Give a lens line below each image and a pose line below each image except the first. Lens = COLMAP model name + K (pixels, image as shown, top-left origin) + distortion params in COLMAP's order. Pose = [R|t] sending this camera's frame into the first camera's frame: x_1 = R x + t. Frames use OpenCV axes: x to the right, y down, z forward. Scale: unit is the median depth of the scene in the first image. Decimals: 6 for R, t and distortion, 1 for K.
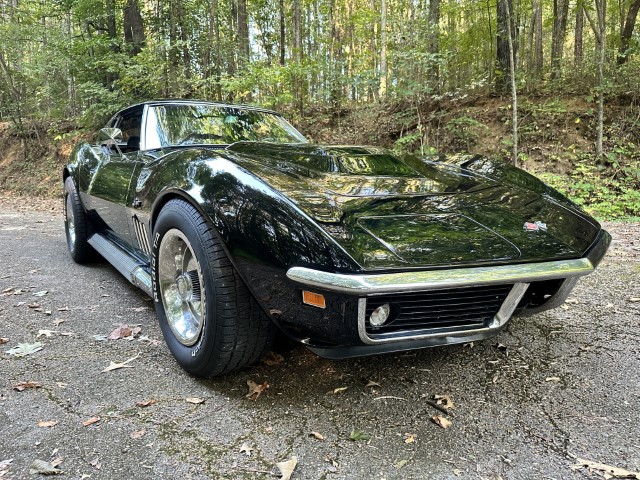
lens RADIAL K [[449.9, 0, 324.4], [0, 449.9, 237.9], [0, 0, 1]] dist [-0.001083, -0.007671]
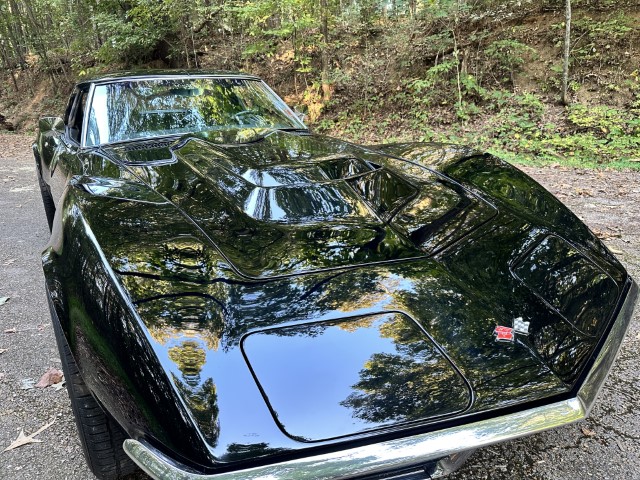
lens RADIAL K [[449.9, 0, 324.4], [0, 449.9, 237.9], [0, 0, 1]] dist [-0.001083, -0.007671]
pose [[0.995579, -0.001860, -0.093915, 0.044722], [0.017934, 0.985176, 0.170605, -0.053048], [0.092205, -0.171535, 0.980854, 0.056651]]
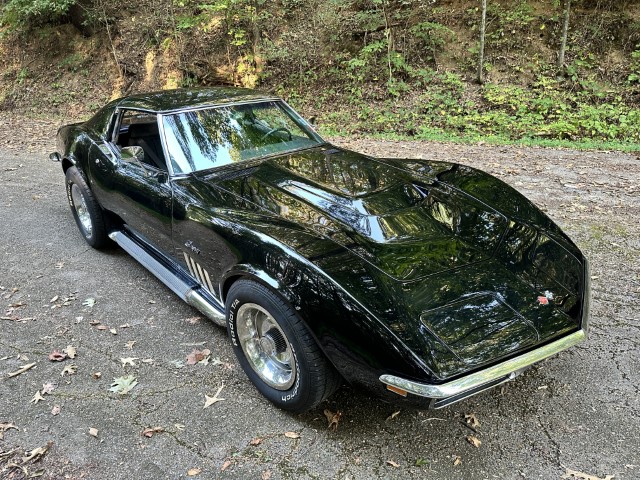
lens RADIAL K [[444.1, 0, 320.0], [0, 444.1, 240.0], [0, 0, 1]] dist [0.011934, -0.021236]
pose [[0.993833, -0.063757, 0.090726, -0.053304], [0.036747, 0.961307, 0.273018, -0.103536], [-0.104623, -0.268000, 0.957721, -0.023501]]
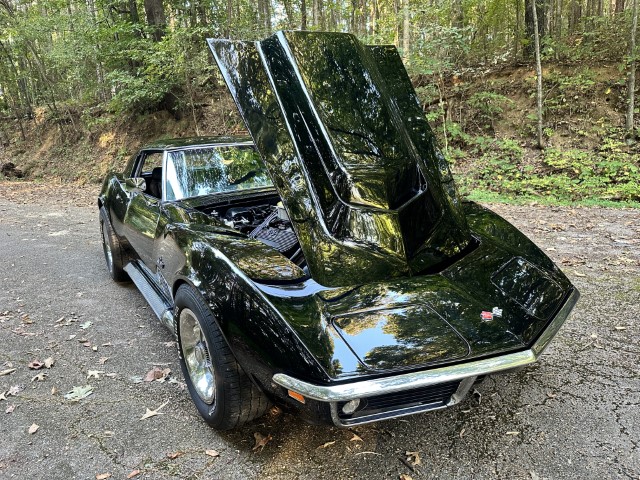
lens RADIAL K [[448.7, 0, 320.0], [0, 448.7, 240.0], [0, 0, 1]] dist [0.007250, -0.016863]
pose [[0.996256, -0.027767, -0.081866, 0.023788], [0.035322, 0.995102, 0.092330, -0.061375], [0.078901, -0.094876, 0.992357, -0.029289]]
